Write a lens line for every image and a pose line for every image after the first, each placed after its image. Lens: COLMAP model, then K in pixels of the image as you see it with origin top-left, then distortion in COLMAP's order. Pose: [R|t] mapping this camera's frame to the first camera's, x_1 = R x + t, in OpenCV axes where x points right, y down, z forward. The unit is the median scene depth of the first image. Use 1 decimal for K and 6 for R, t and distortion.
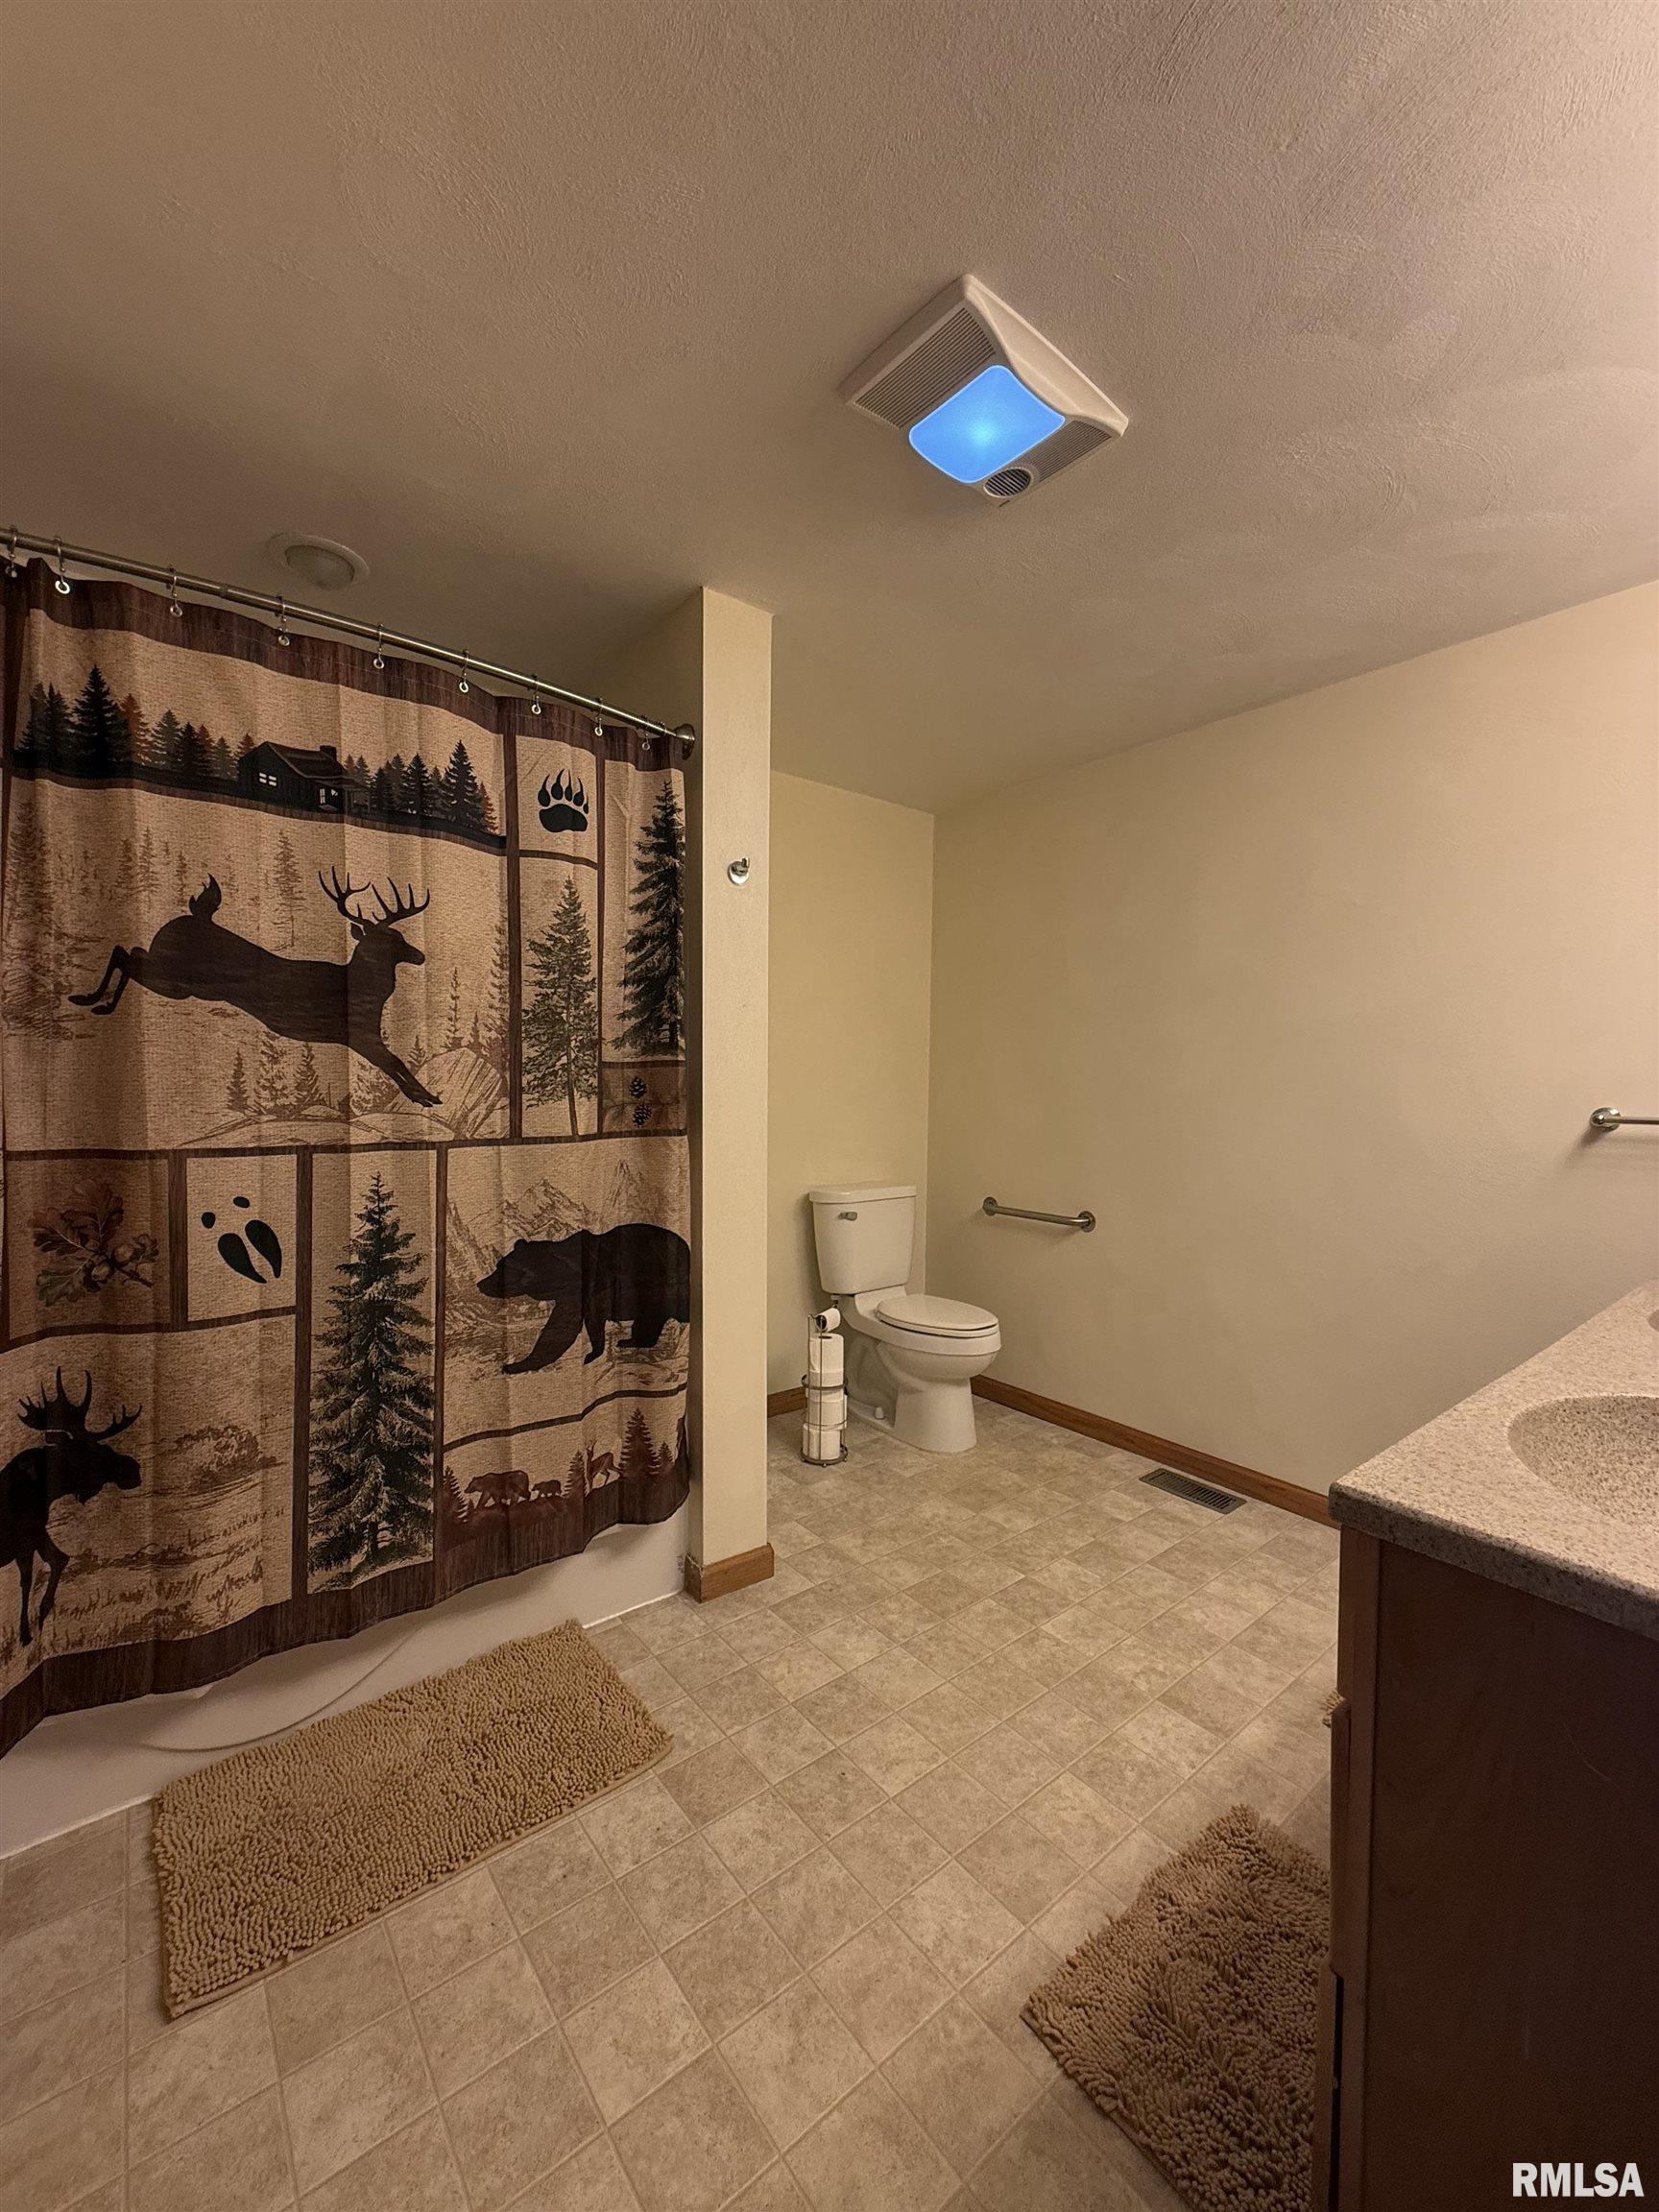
lens RADIAL K [[878.0, 0, 823.2], [0, 878.0, 1108.0], [0, 0, 1]] dist [0.000198, 0.000172]
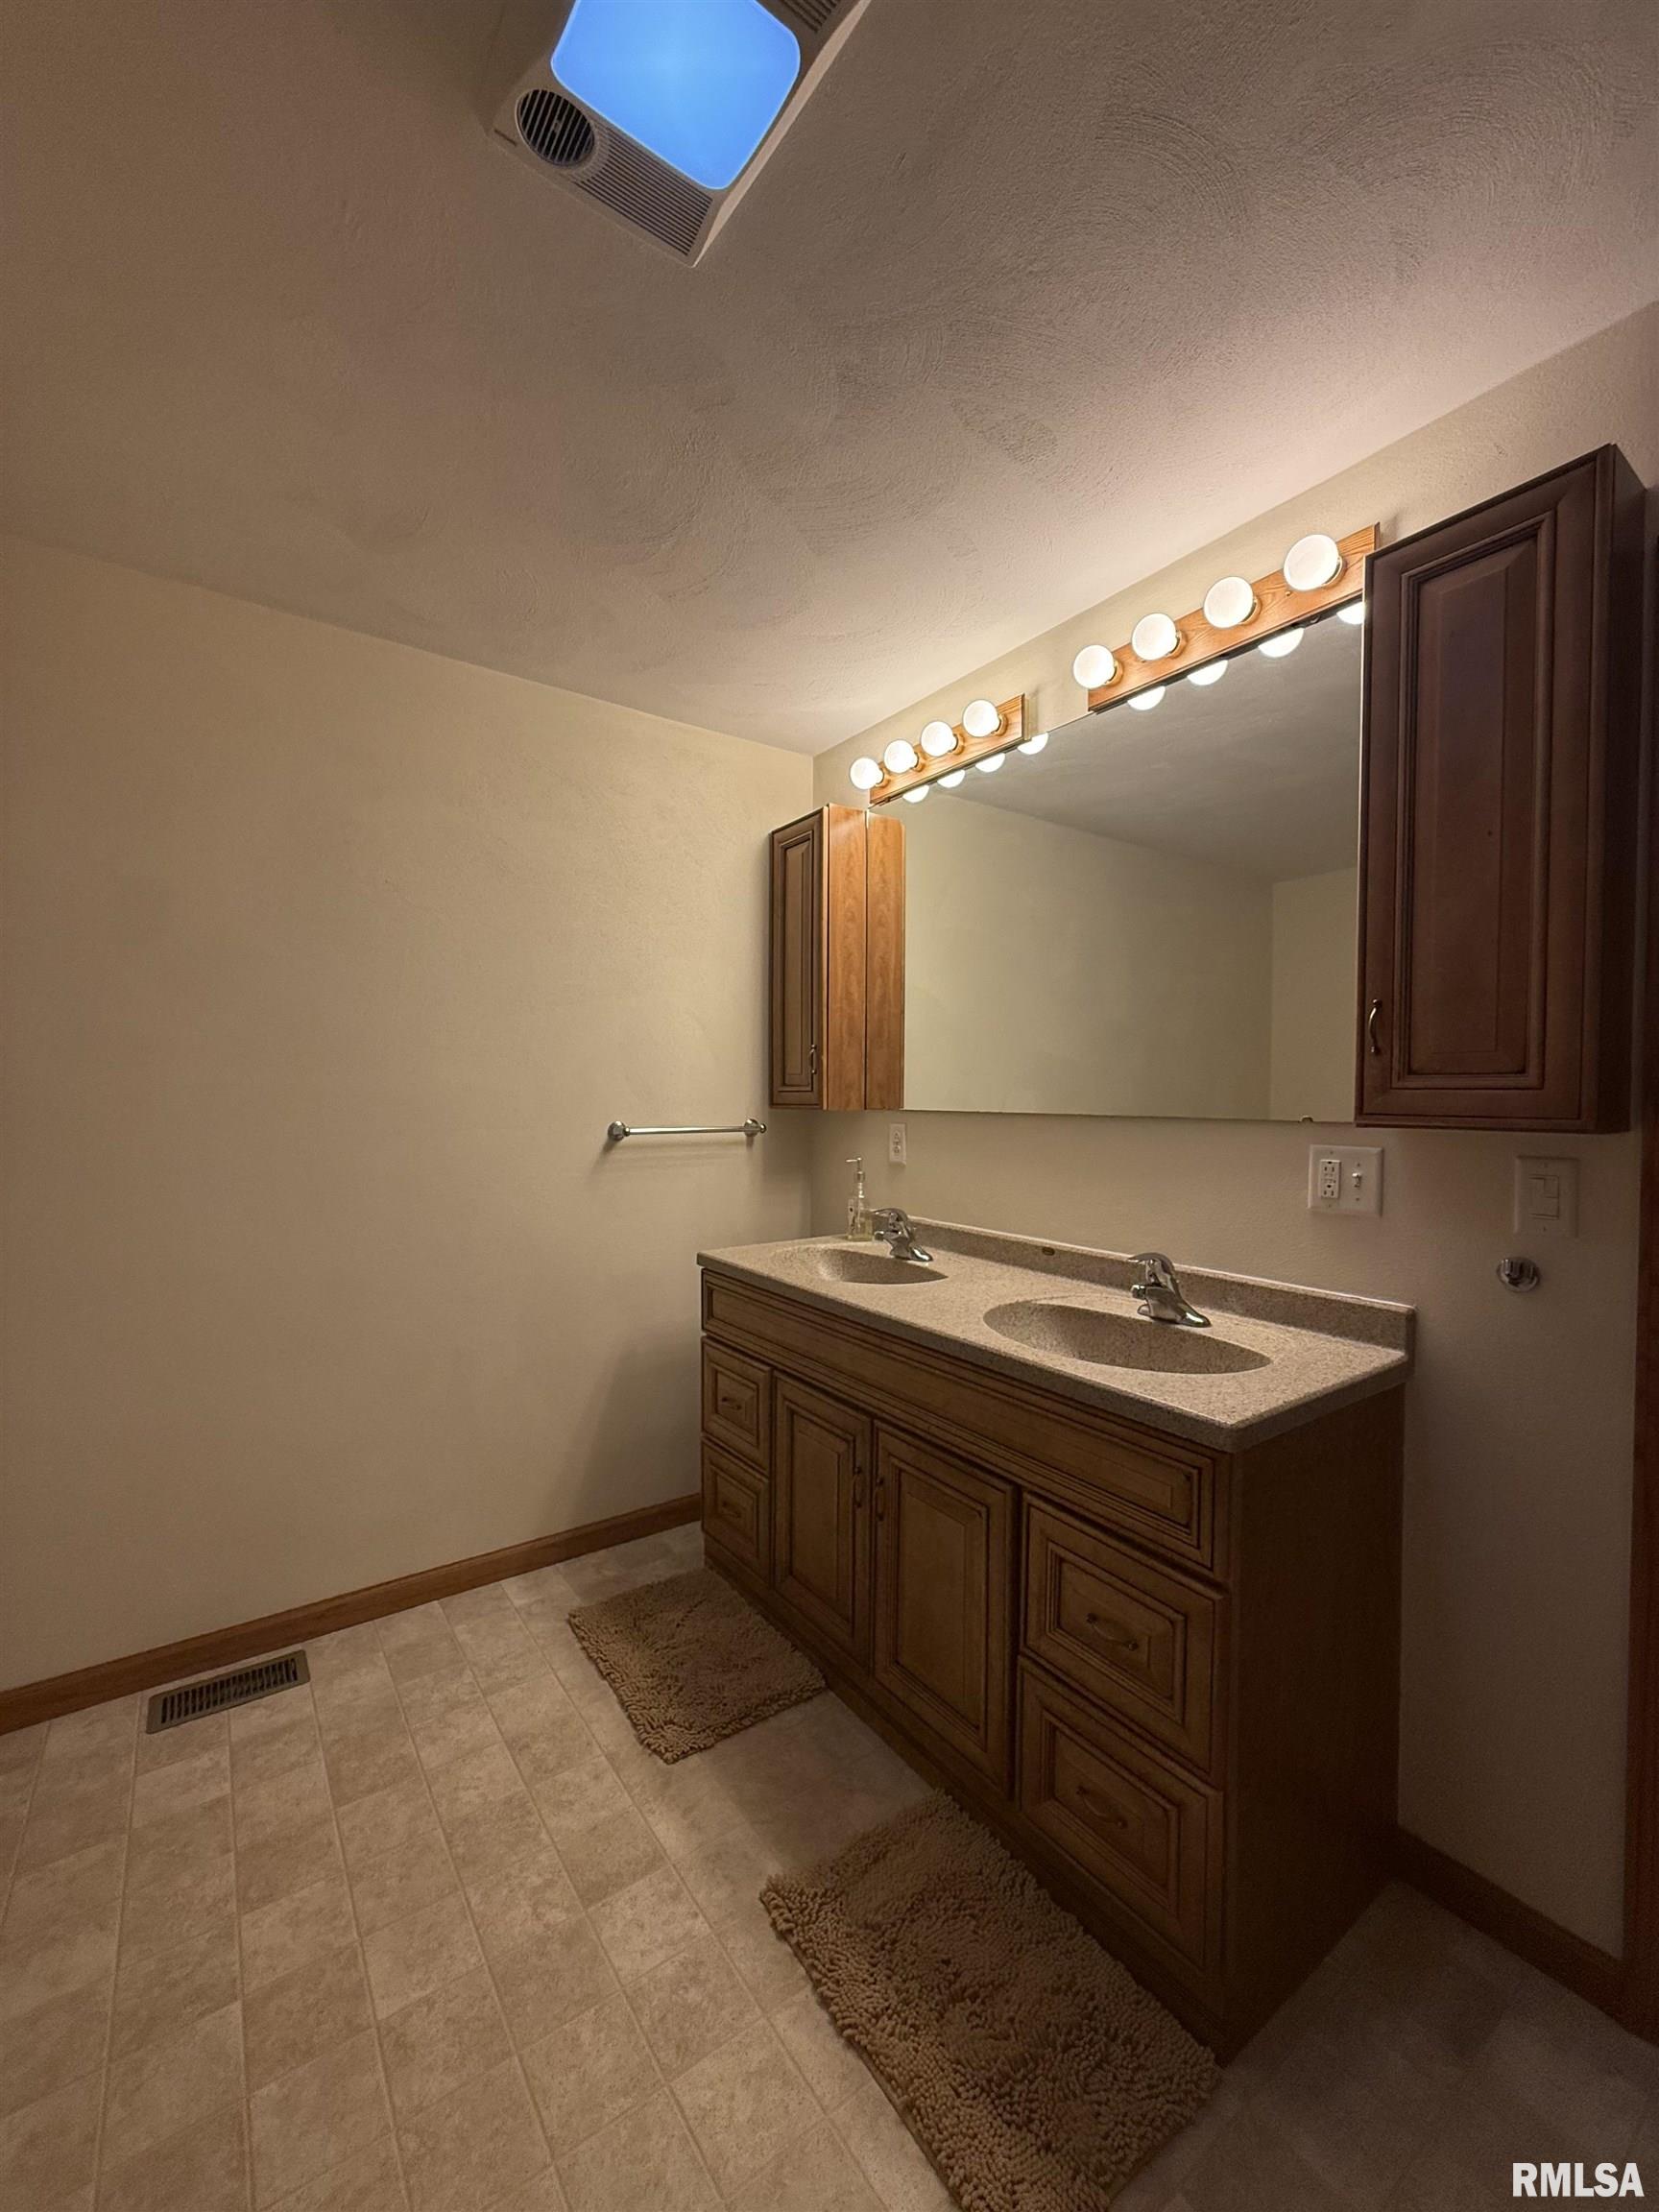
lens RADIAL K [[889.3, 0, 829.5], [0, 889.3, 1106.0], [0, 0, 1]] dist [0.000276, 0.000965]
pose [[0.048232, -0.026791, 0.998477, -0.332863], [0.021718, 0.999432, 0.025768, -0.044621], [-0.998600, 0.020442, 0.048786, 0.650907]]
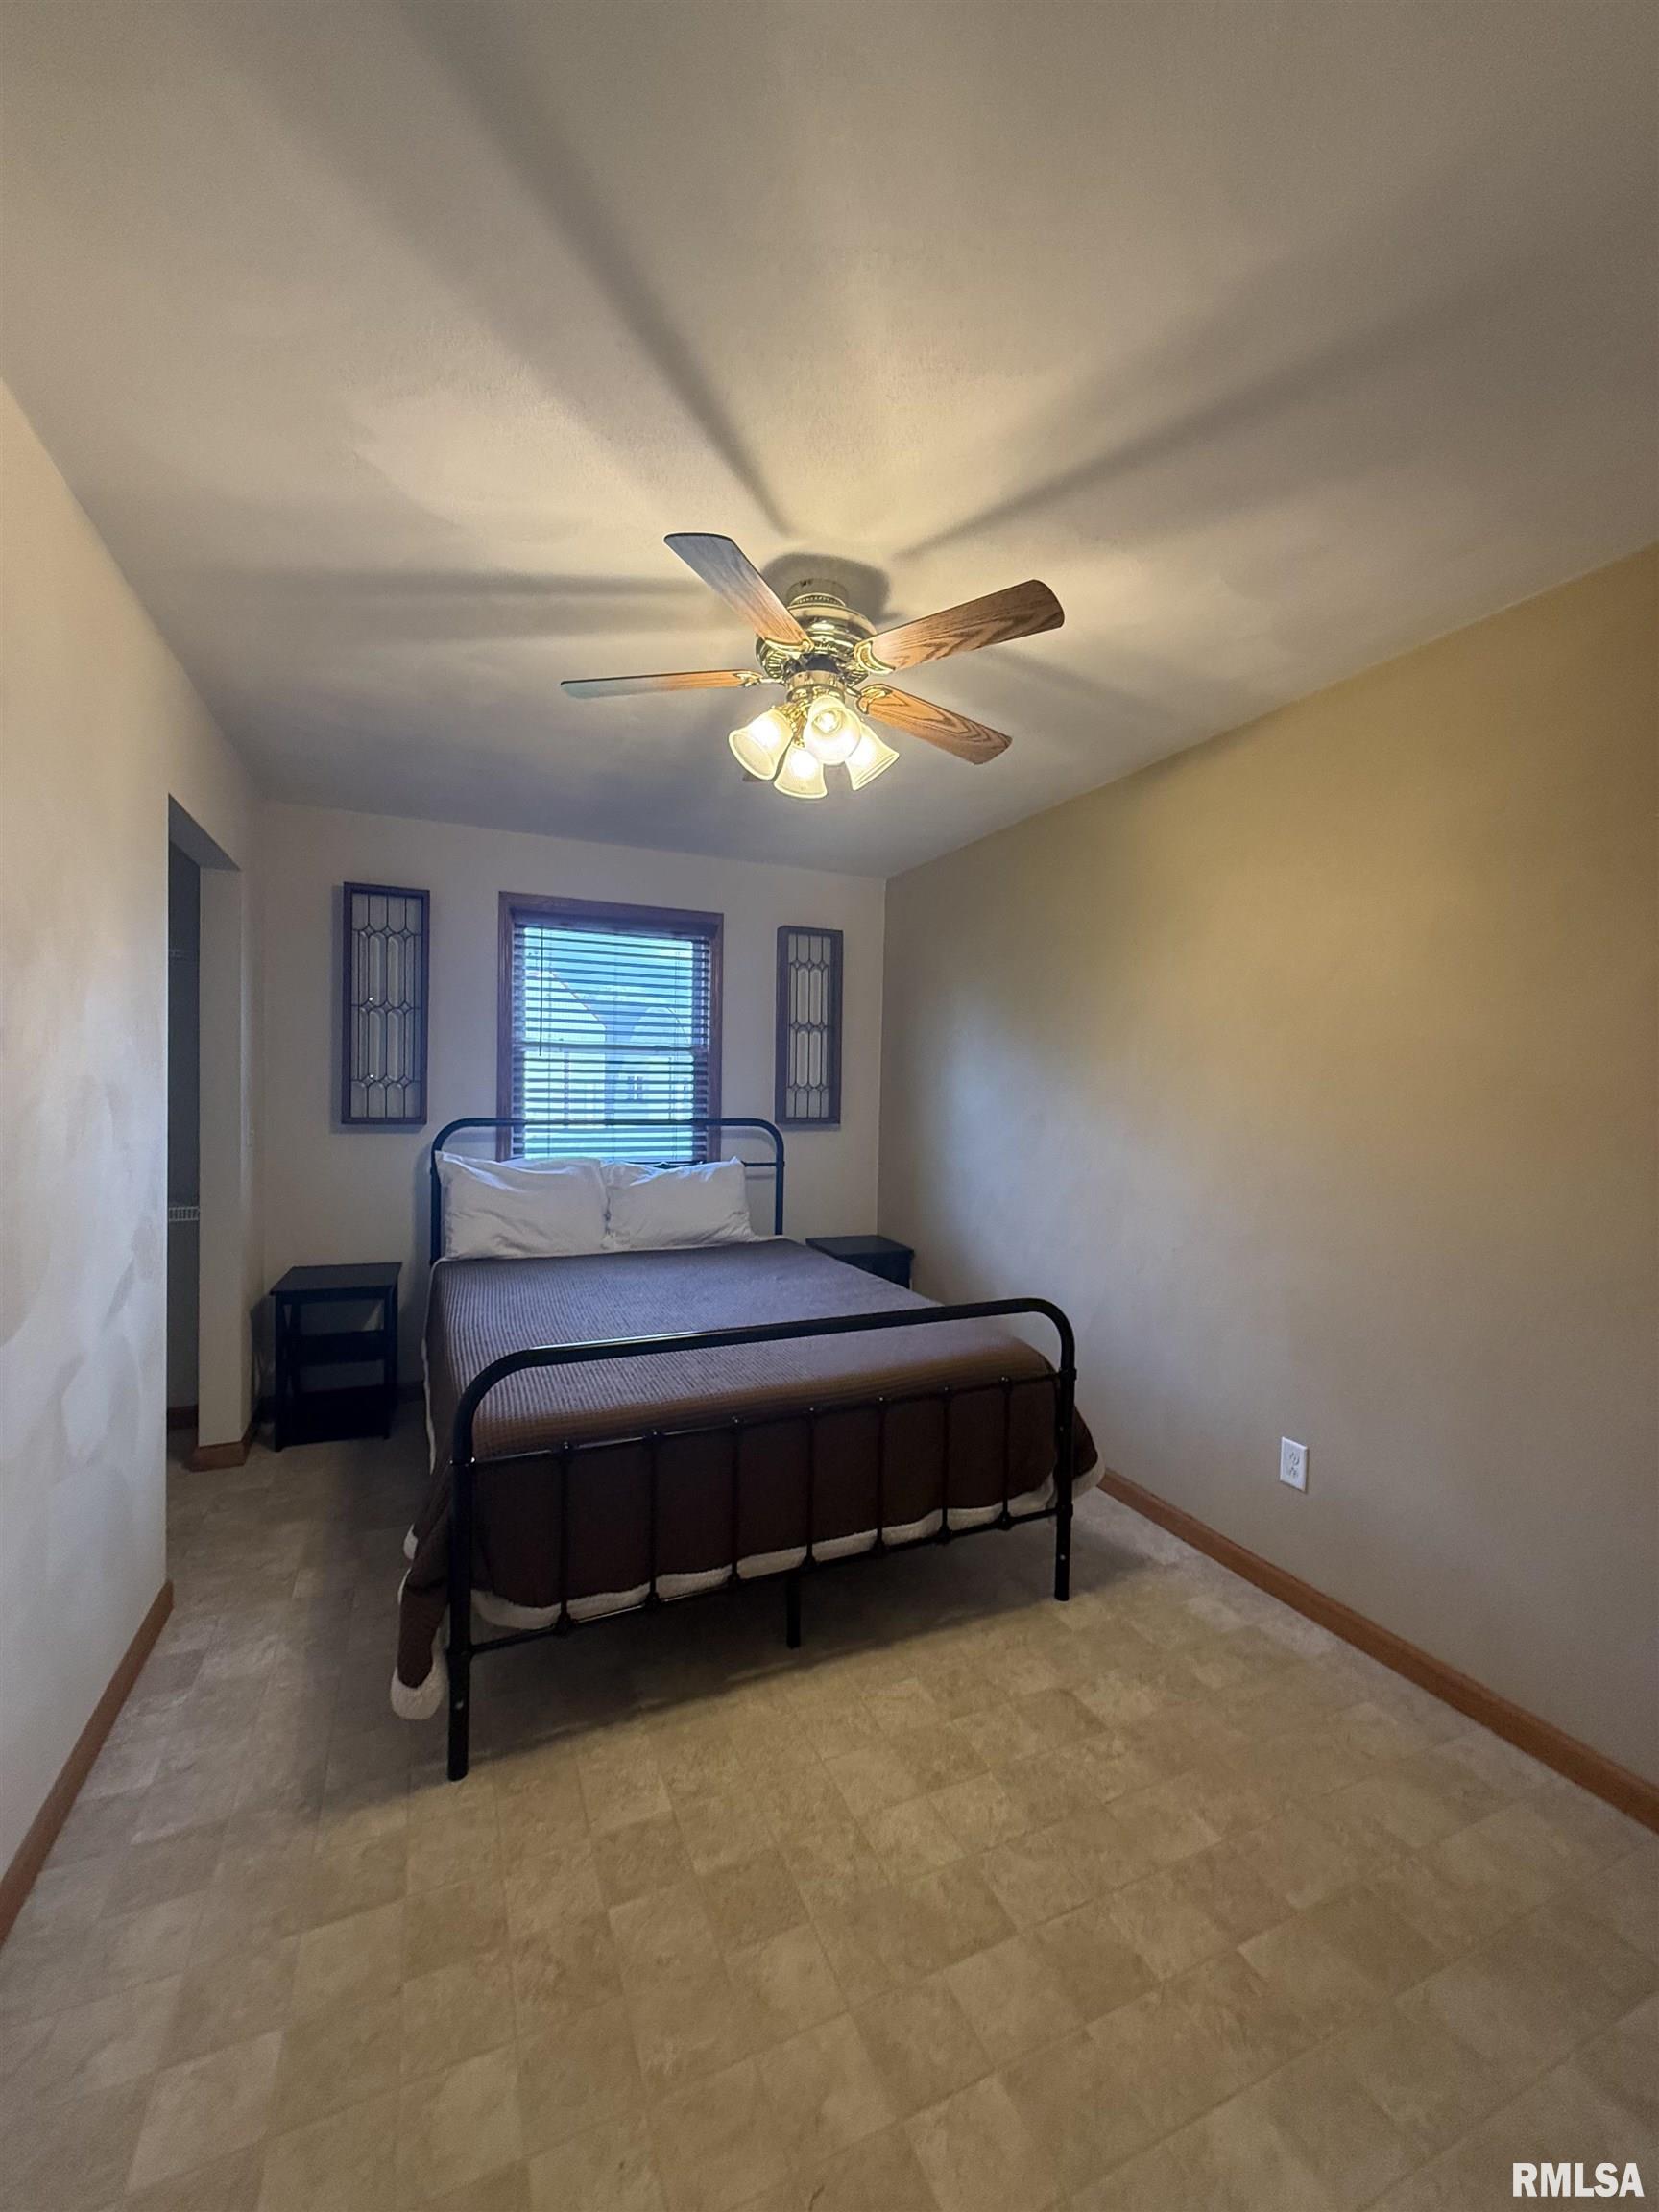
lens RADIAL K [[878.0, 0, 823.2], [0, 878.0, 1108.0], [0, 0, 1]] dist [0.000198, 0.000172]
pose [[-0.967316, -0.035127, 0.251129, 0.419112], [-0.021875, 0.998226, 0.055369, -0.093461], [-0.252629, 0.048066, -0.966369, 1.819164]]
